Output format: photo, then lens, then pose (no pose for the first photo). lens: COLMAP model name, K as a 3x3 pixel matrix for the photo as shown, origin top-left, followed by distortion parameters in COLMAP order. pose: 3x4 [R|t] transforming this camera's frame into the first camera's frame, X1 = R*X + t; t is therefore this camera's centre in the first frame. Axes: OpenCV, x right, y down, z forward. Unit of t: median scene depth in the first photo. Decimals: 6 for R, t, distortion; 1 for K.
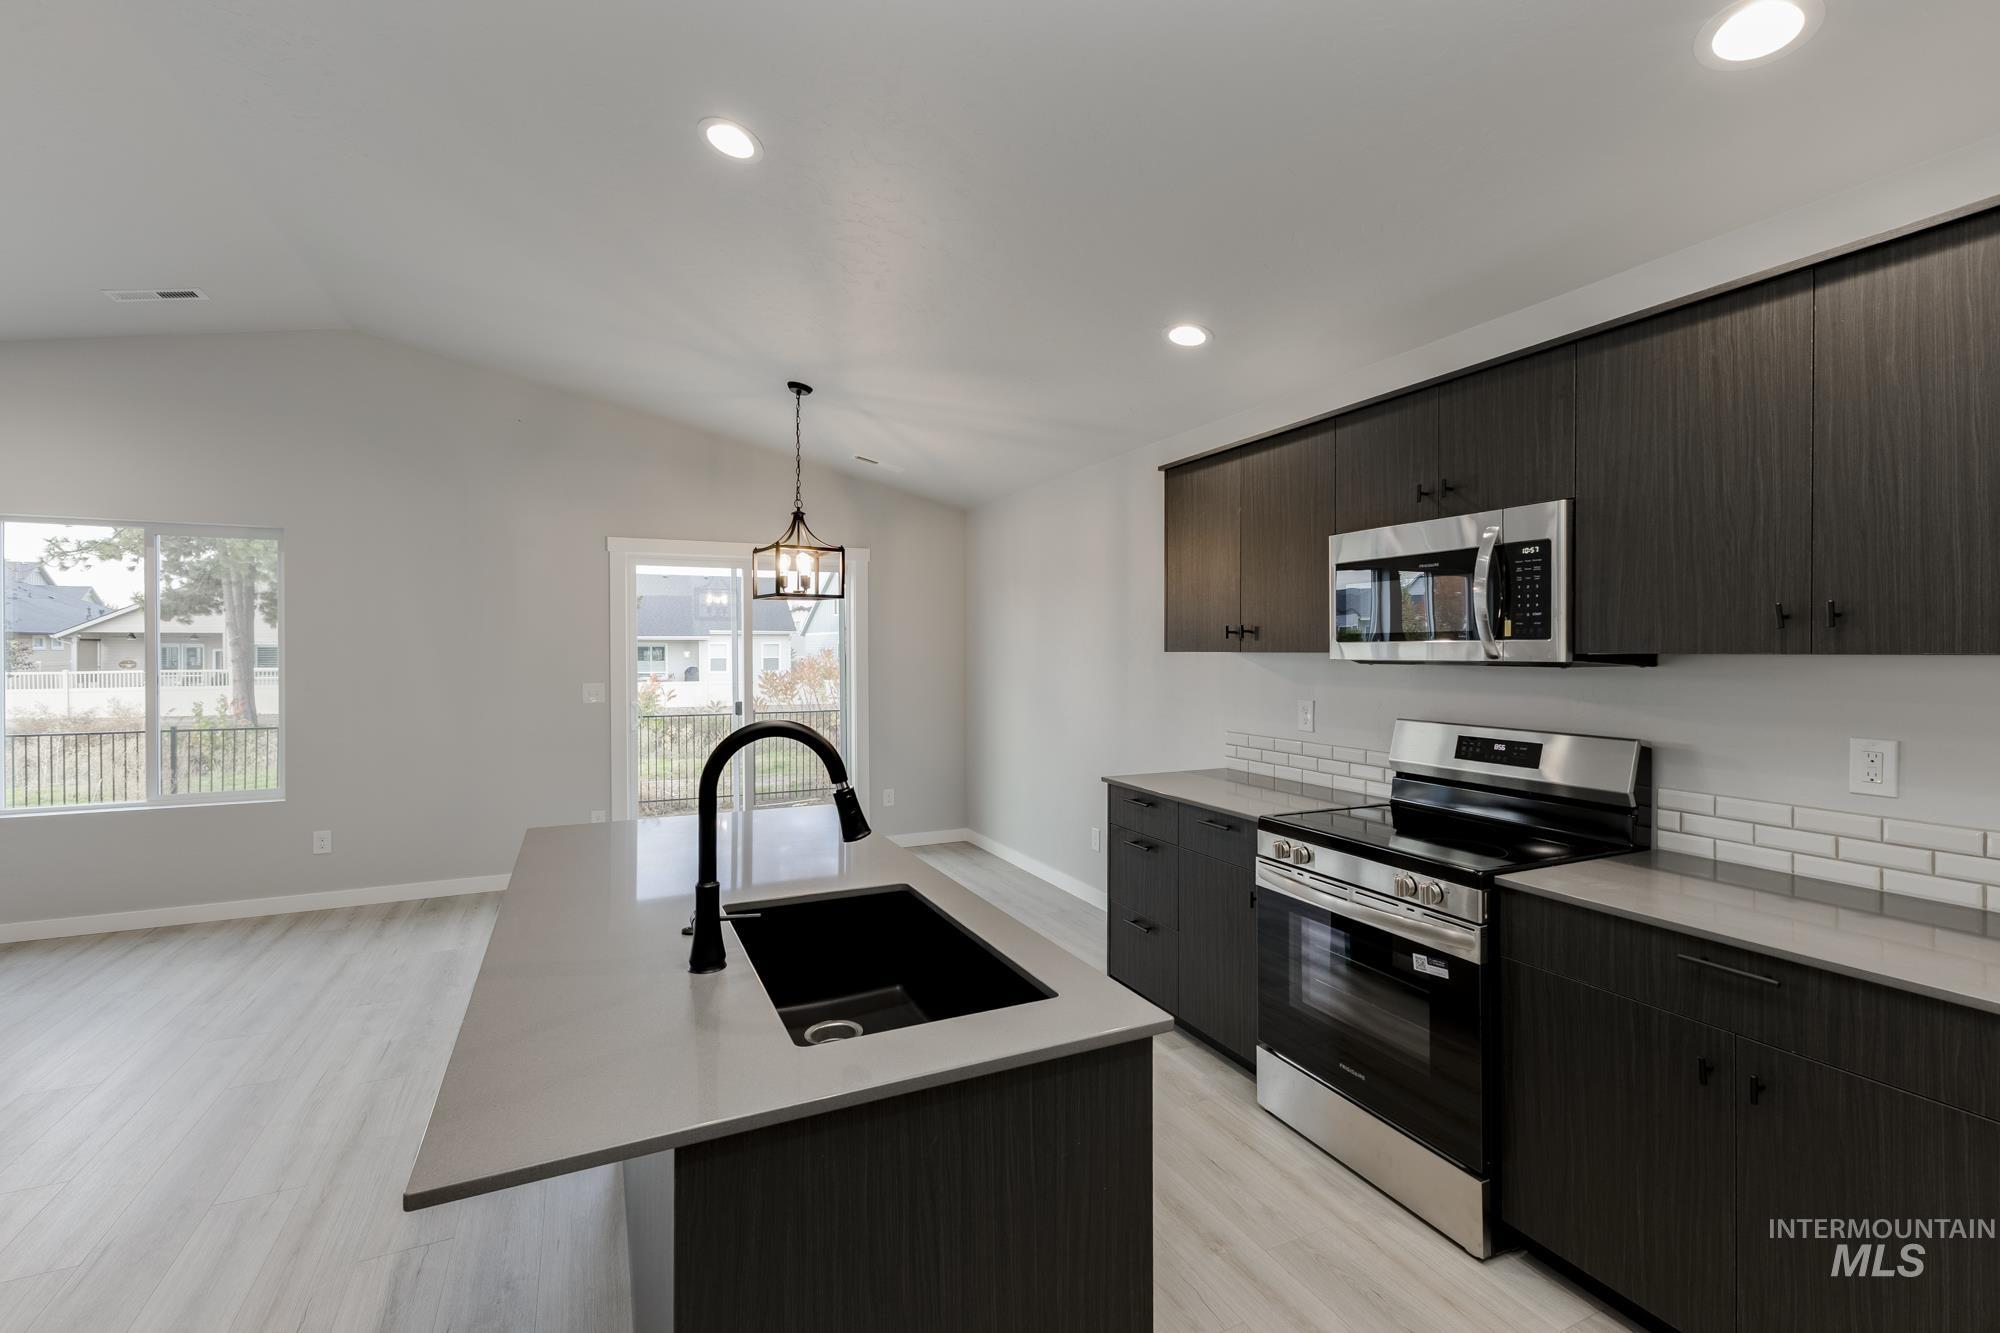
lens RADIAL K [[864.2, 0, 993.4], [0, 864.2, 654.3], [0, 0, 1]] dist [0.001561, -0.000169]
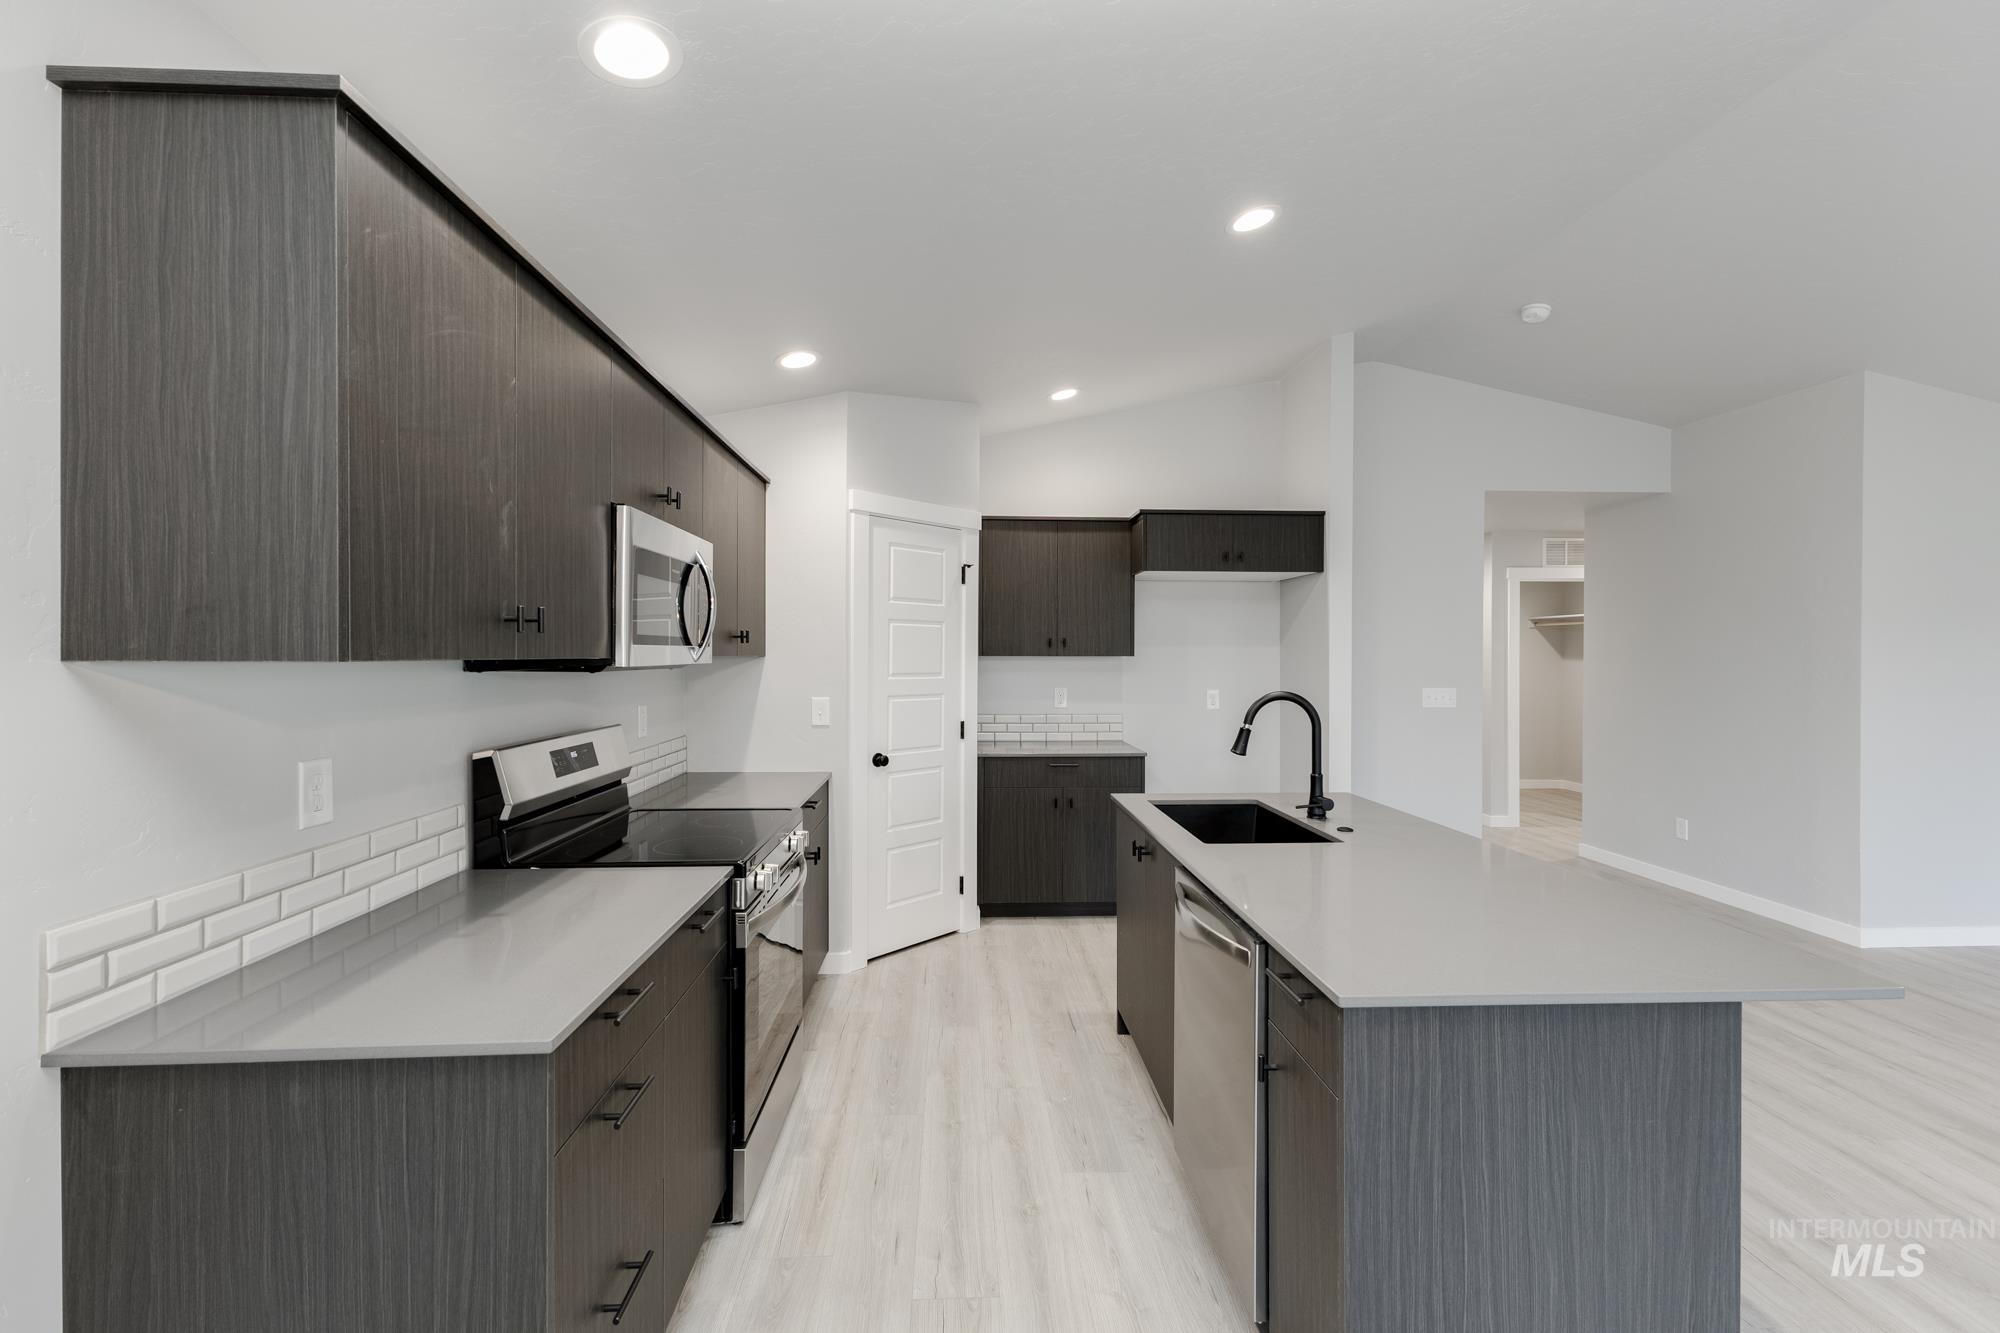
lens RADIAL K [[875.6, 0, 996.6], [0, 875.6, 655.7], [0, 0, 1]] dist [0.006215, 0.000250]
pose [[-0.926018, 0.000184, 0.377480, -0.120728], [0.003024, 0.999971, 0.006931, -0.005072], [-0.377468, 0.007559, -0.925992, 0.915387]]
